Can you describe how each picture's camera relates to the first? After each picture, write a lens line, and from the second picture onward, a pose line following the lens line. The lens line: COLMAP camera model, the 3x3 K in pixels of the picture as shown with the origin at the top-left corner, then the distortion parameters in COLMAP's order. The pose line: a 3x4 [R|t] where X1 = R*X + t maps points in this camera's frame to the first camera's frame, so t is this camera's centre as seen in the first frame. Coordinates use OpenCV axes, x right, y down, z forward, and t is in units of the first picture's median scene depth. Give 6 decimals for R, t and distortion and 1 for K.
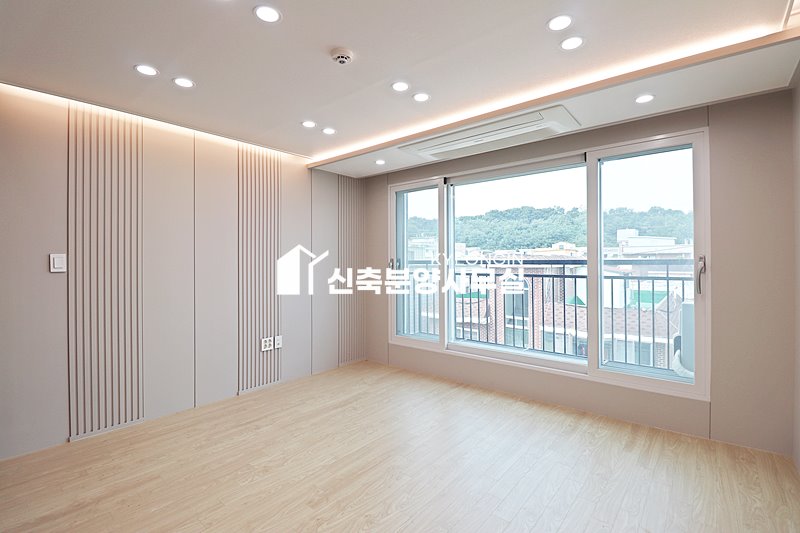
lens RADIAL K [[369.4, 0, 401.0], [0, 369.4, 262.4], [0, 0, 1]] dist [-0.000254, -0.013768]
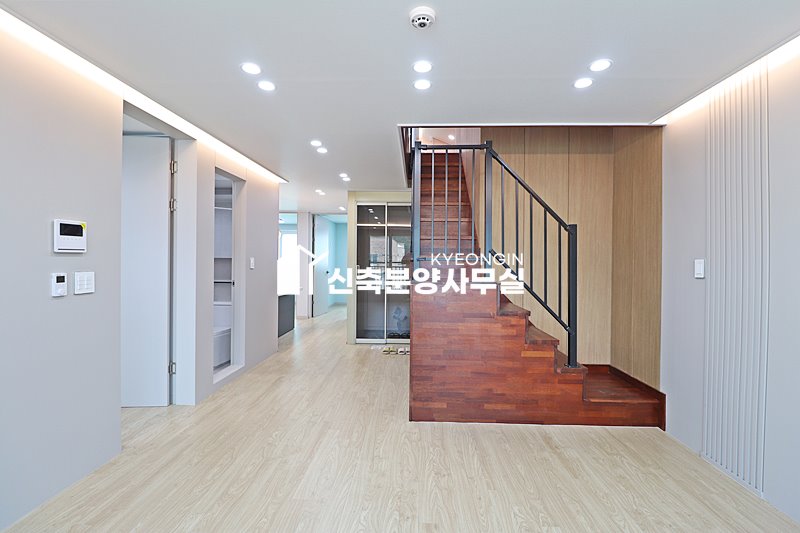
lens RADIAL K [[369.4, 0, 401.0], [0, 369.4, 262.4], [0, 0, 1]] dist [-0.000254, -0.013768]
pose [[-0.794727, -0.001049, -0.606966, 0.269597], [-0.005655, 0.999968, 0.005676, -0.014253], [0.606940, 0.007943, -0.794708, 1.167737]]
